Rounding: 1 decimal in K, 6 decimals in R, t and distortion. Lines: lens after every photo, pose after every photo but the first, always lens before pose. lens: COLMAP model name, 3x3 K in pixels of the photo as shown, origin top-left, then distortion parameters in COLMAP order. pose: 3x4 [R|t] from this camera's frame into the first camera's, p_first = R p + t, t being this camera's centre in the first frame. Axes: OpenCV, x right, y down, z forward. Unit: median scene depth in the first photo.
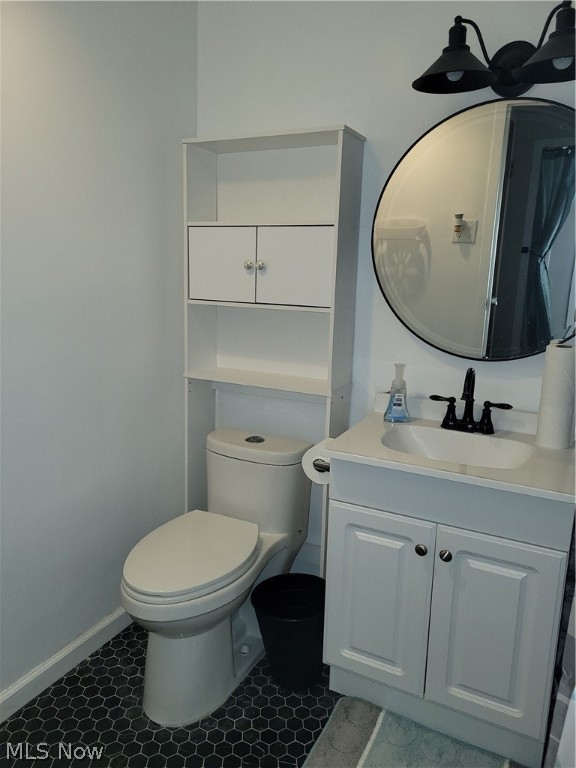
lens RADIAL K [[580.2, 0, 287.3], [0, 580.2, 386.0], [0, 0, 1]] dist [0.083053, -0.110275]
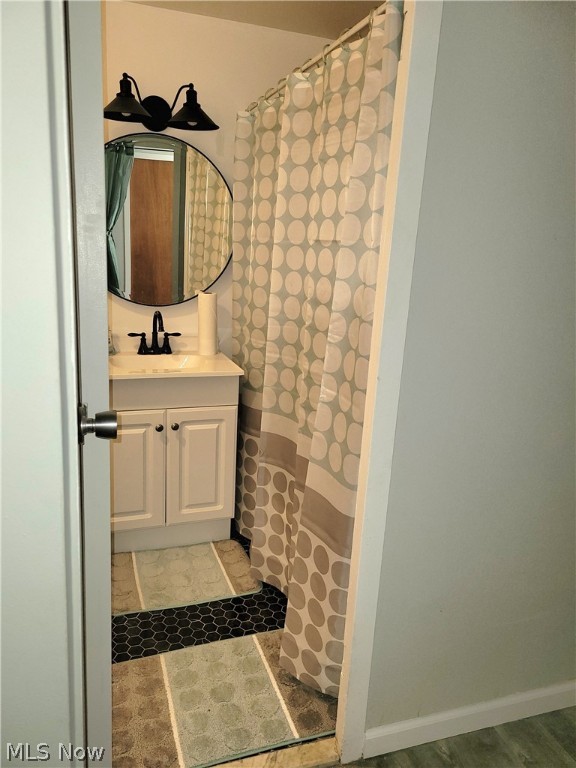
lens RADIAL K [[580.2, 0, 287.3], [0, 580.2, 386.0], [0, 0, 1]] dist [0.083053, -0.110275]
pose [[0.678146, -0.161600, 0.716941, -0.583596], [0.121240, 0.986759, 0.107738, 0.039864], [-0.724858, 0.013859, 0.688759, -0.293014]]
